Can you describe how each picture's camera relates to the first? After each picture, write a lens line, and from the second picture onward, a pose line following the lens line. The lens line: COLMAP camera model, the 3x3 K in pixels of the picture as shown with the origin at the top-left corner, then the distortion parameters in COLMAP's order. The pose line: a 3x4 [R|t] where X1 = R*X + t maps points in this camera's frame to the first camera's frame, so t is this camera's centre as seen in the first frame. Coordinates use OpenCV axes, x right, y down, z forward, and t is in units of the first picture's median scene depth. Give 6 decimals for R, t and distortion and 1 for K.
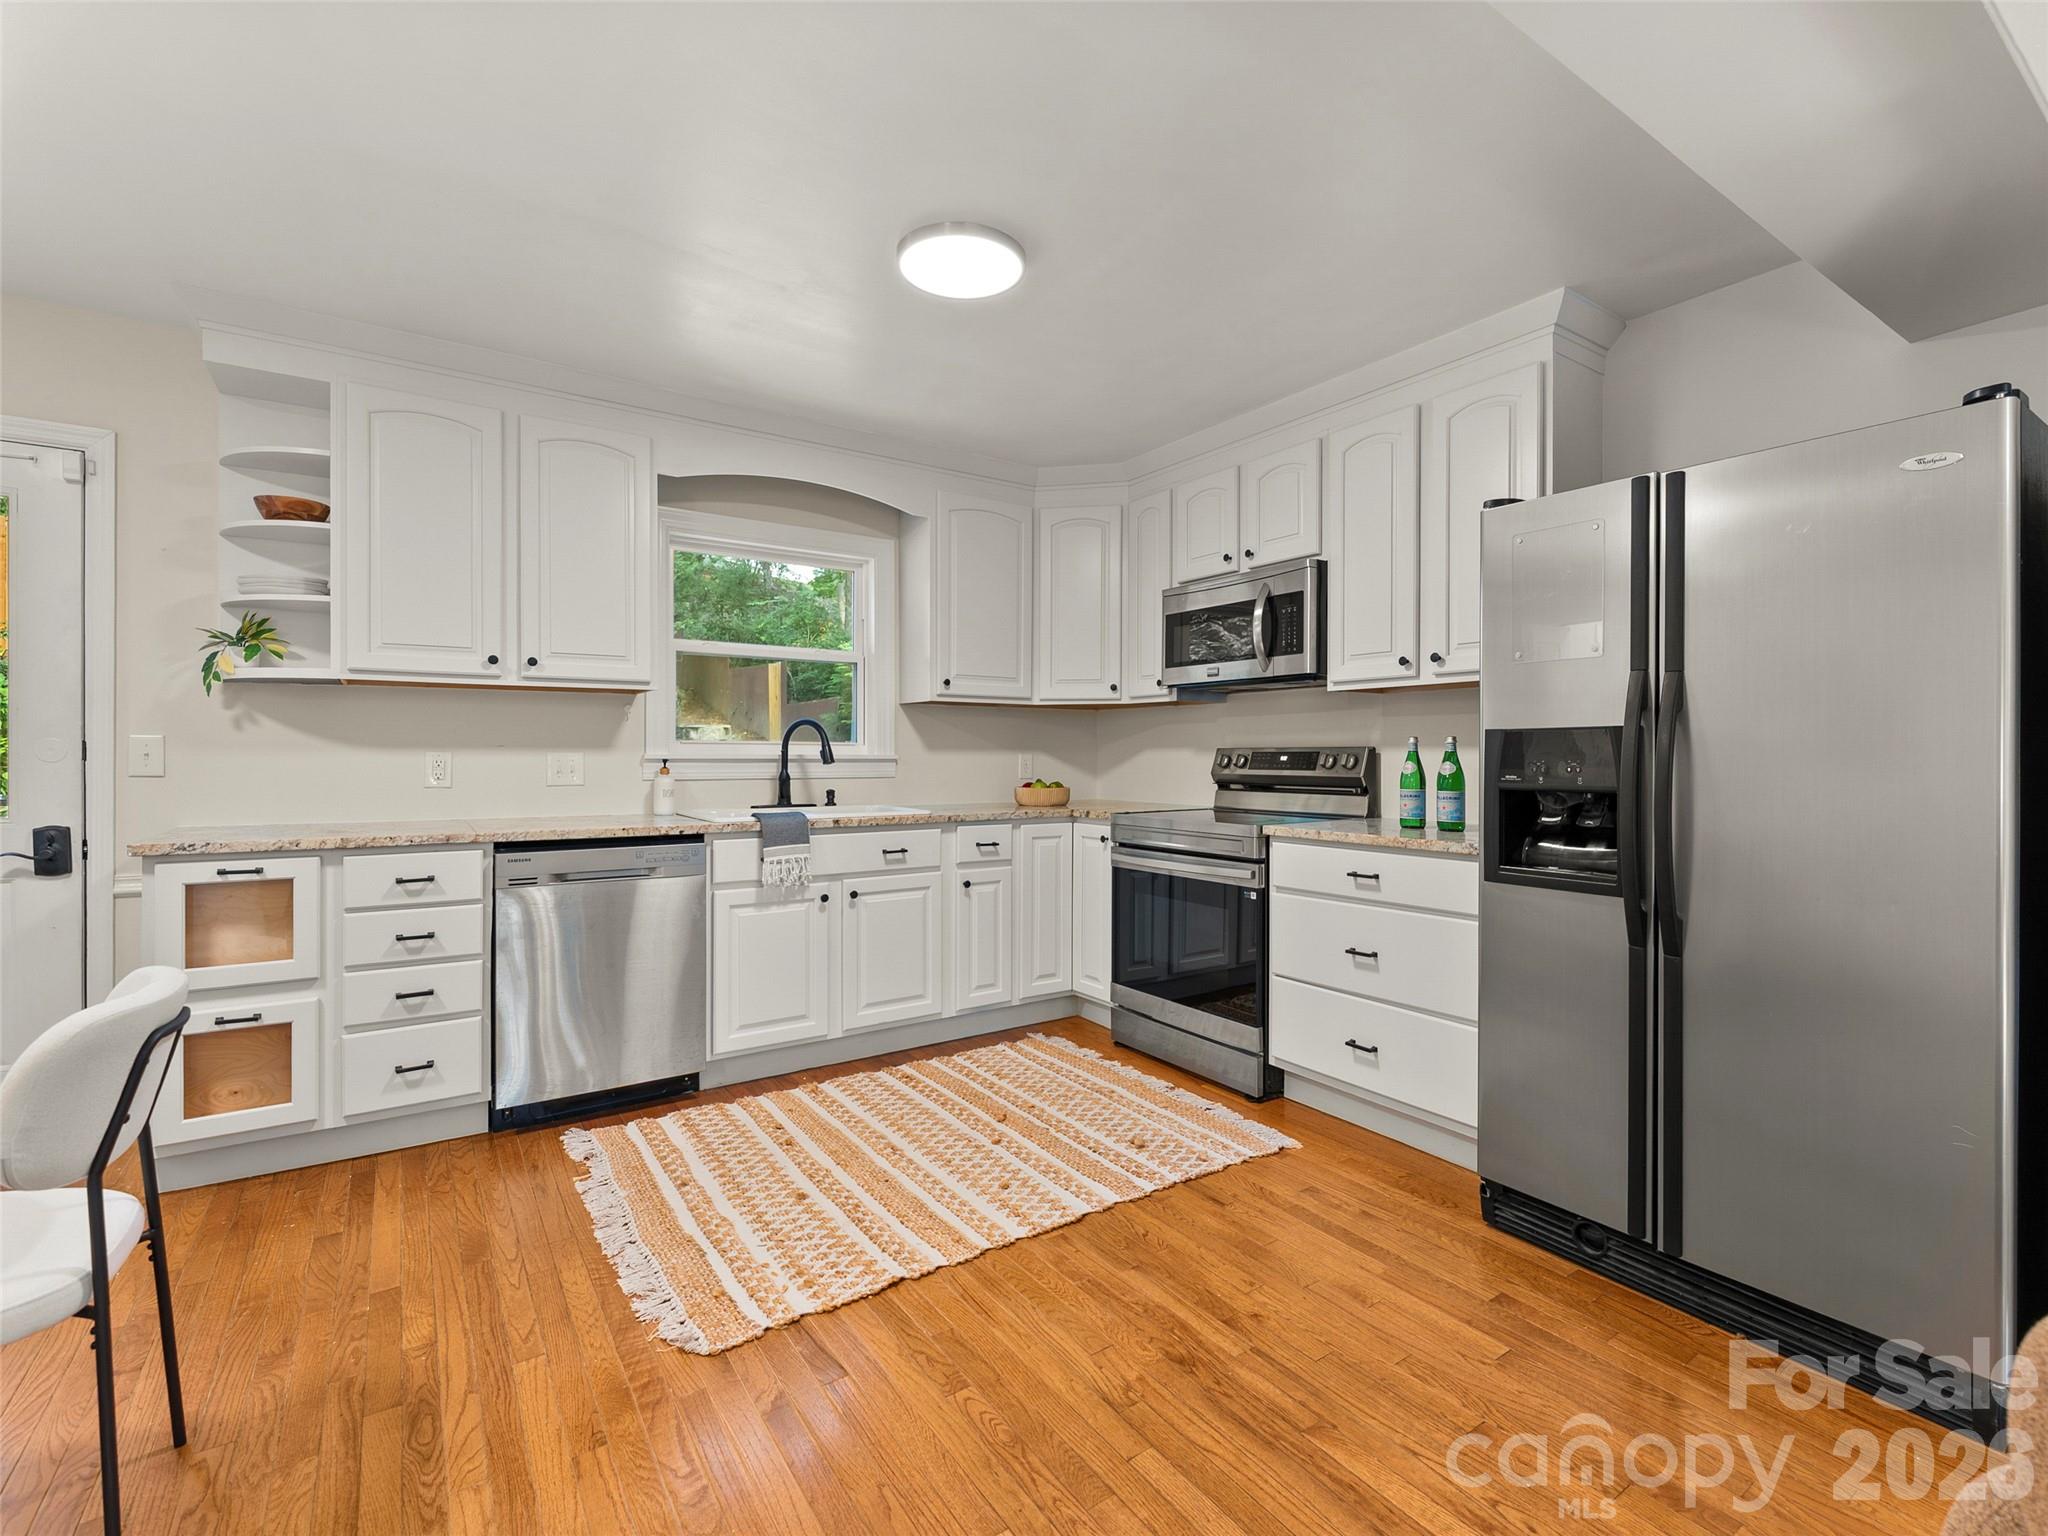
lens RADIAL K [[924.1, 0, 1033.5], [0, 924.1, 759.6], [0, 0, 1]] dist [-0.000376, -0.000186]
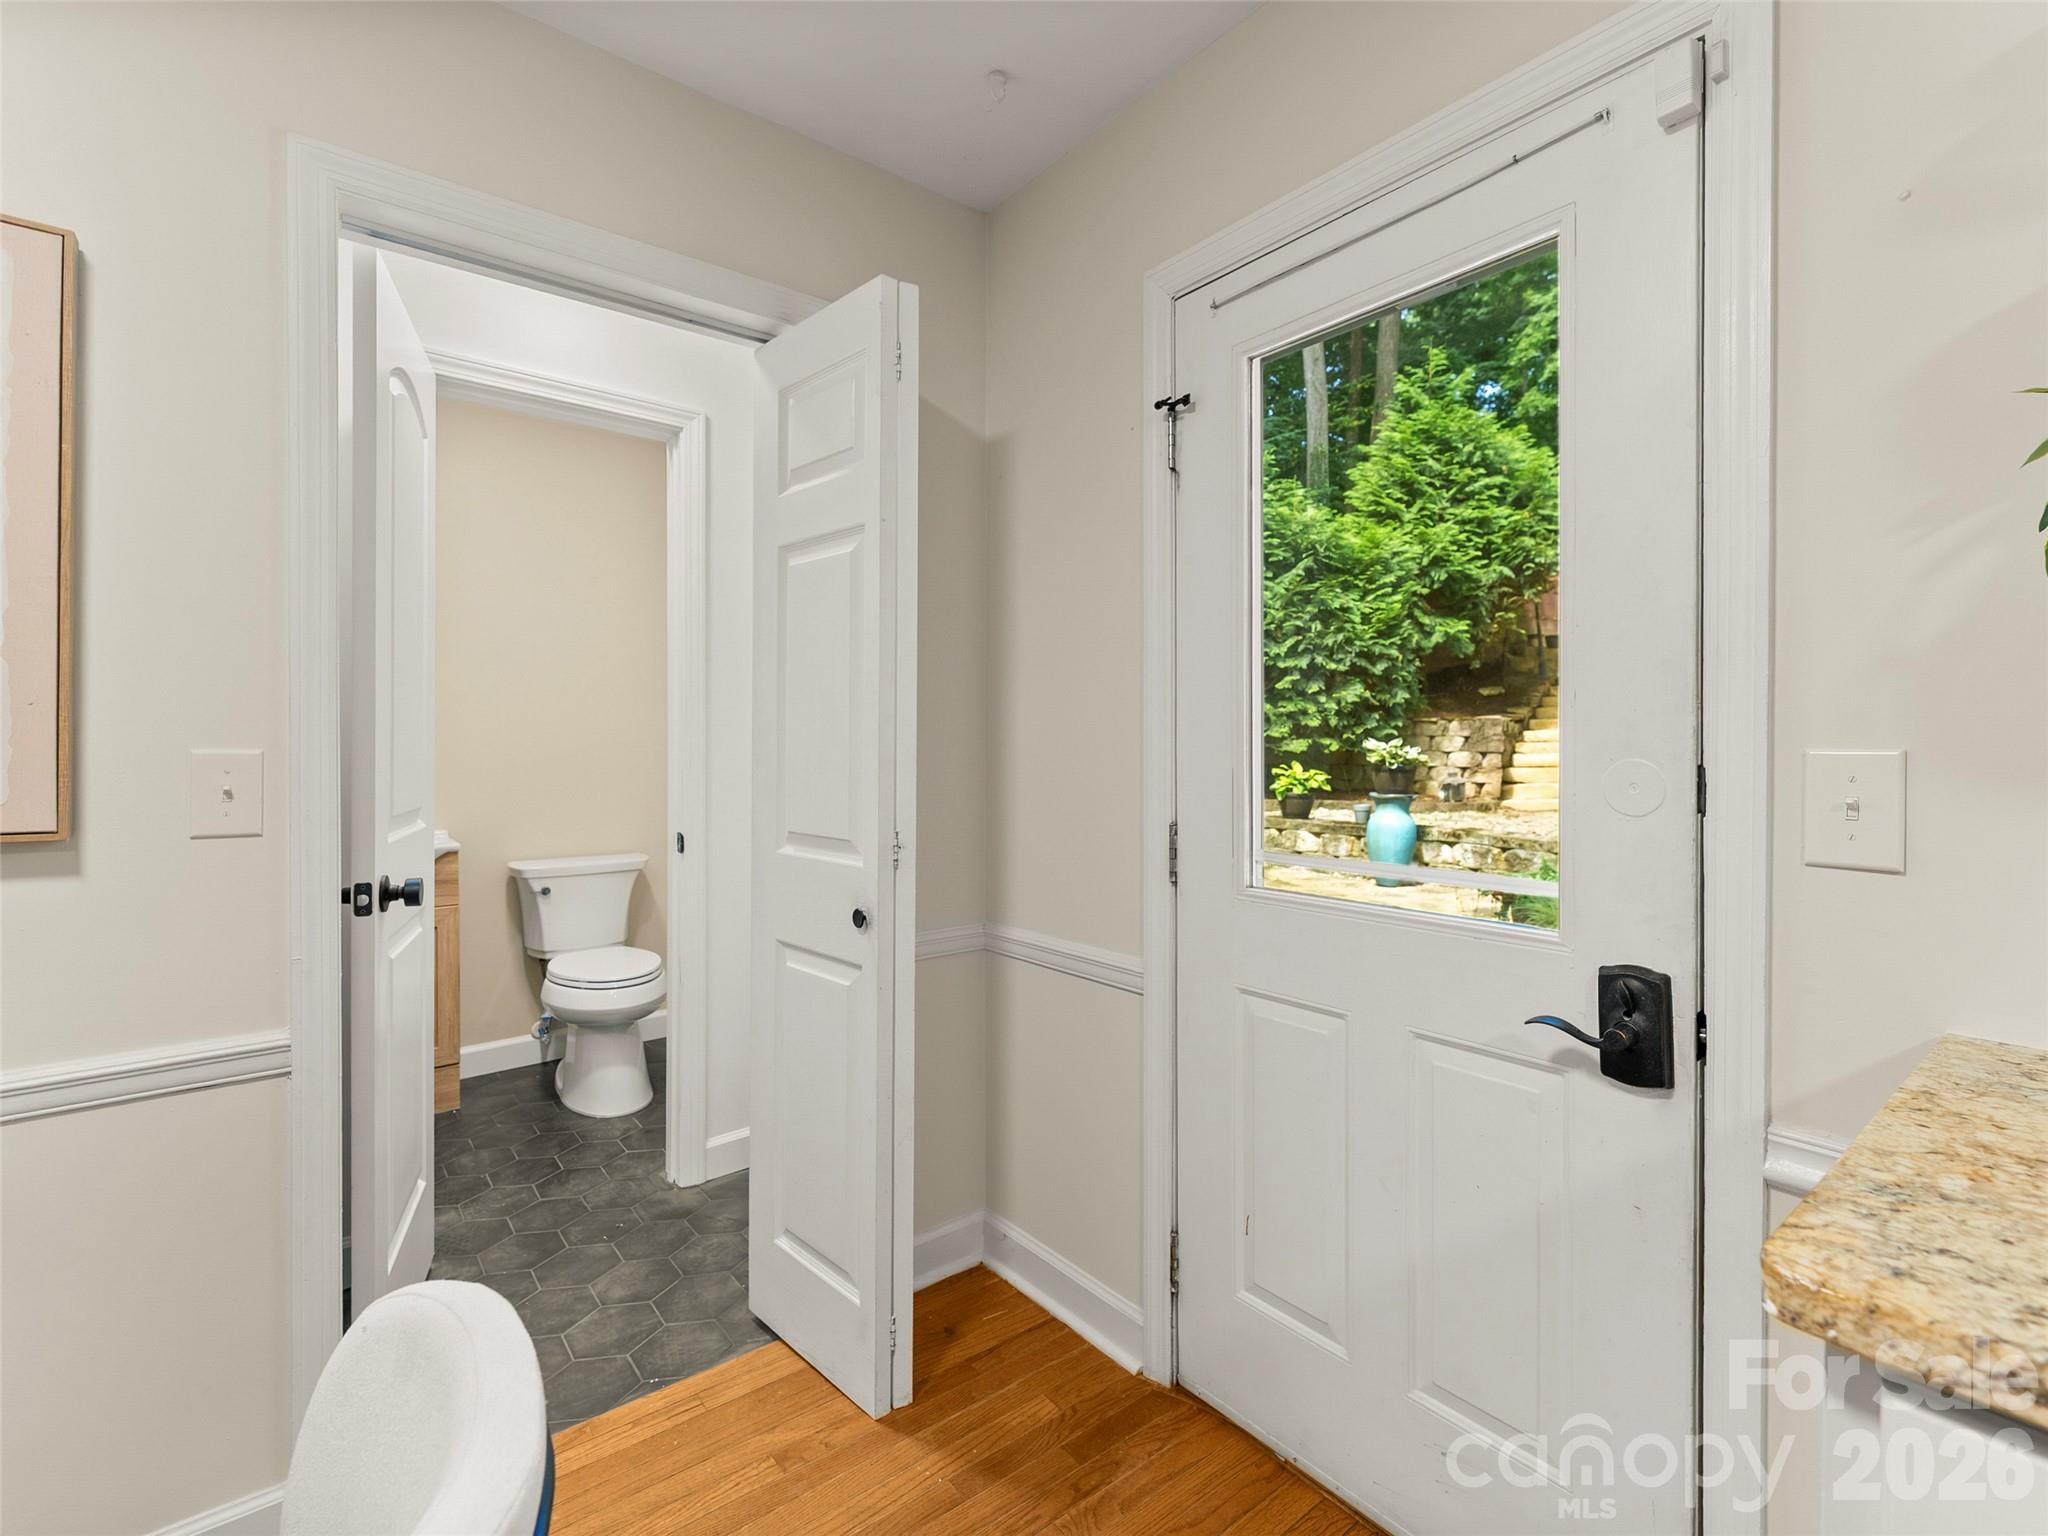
lens RADIAL K [[923.4, 0, 1032.5], [0, 923.4, 748.9], [0, 0, 1]] dist [-0.001199, -0.000141]
pose [[0.077261, -0.003161, -0.997006, -0.634522], [-0.008615, 0.999956, -0.003838, -0.022565], [0.996974, 0.008885, 0.077230, 0.662080]]
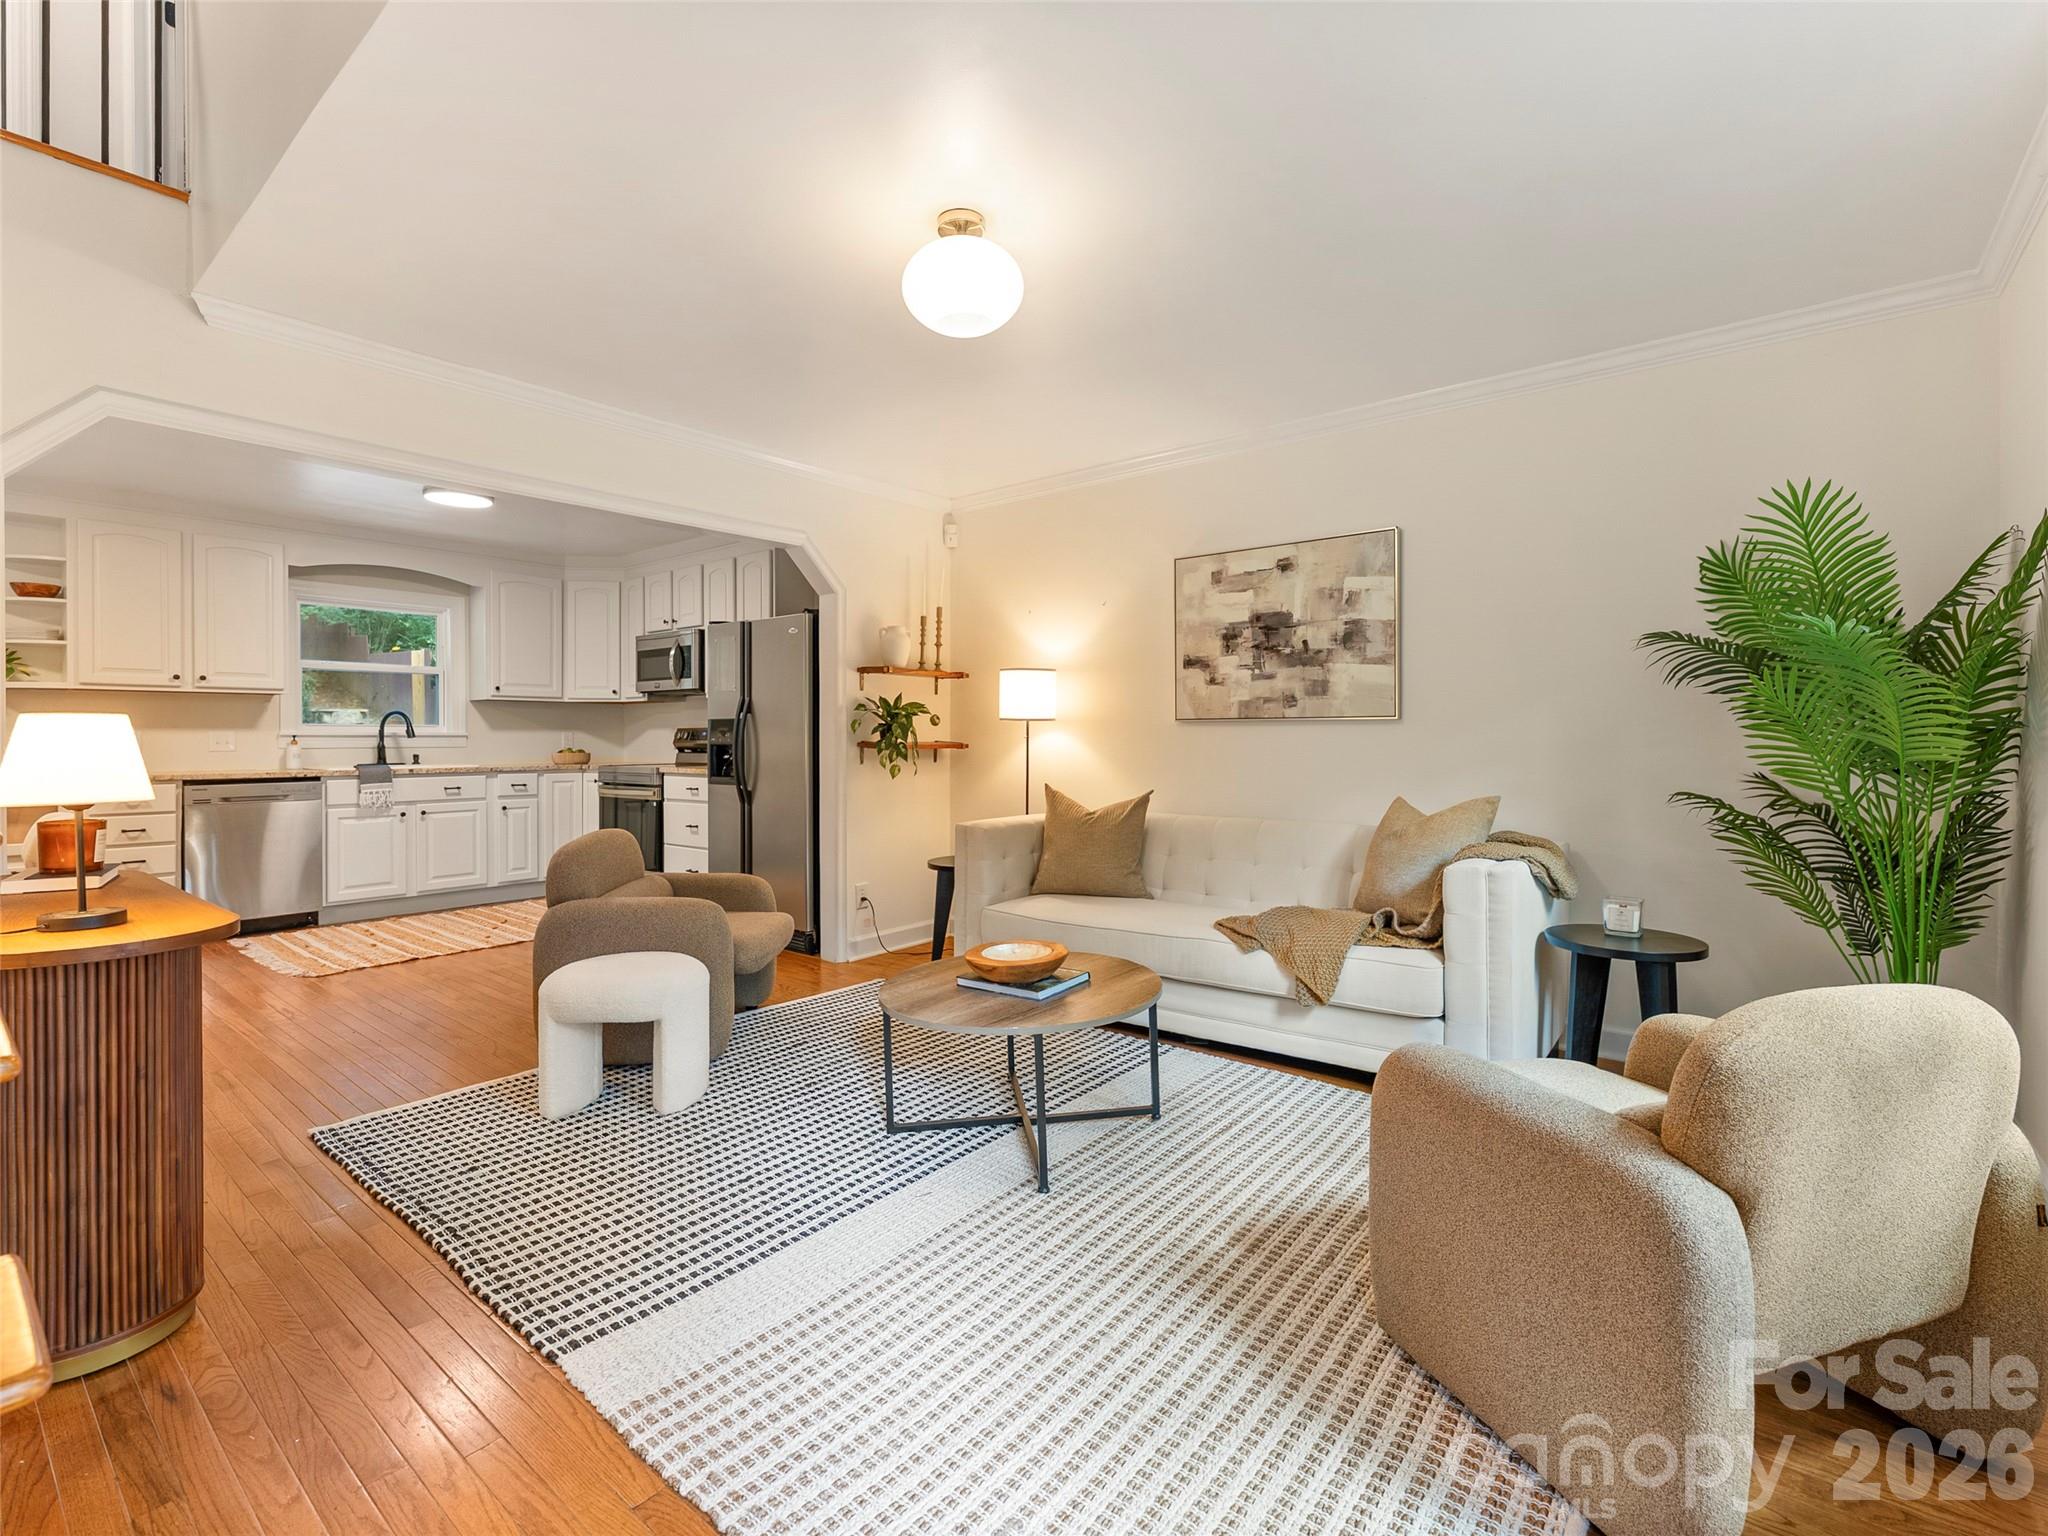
lens RADIAL K [[930.5, 0, 1026.0], [0, 930.5, 743.1], [0, 0, 1]] dist [0.000118, -0.000162]
pose [[0.959391, -0.005792, 0.282021, 0.483028], [0.005747, 0.999983, 0.000986, 0.024594], [-0.282022, 0.000675, 0.959408, -1.203796]]
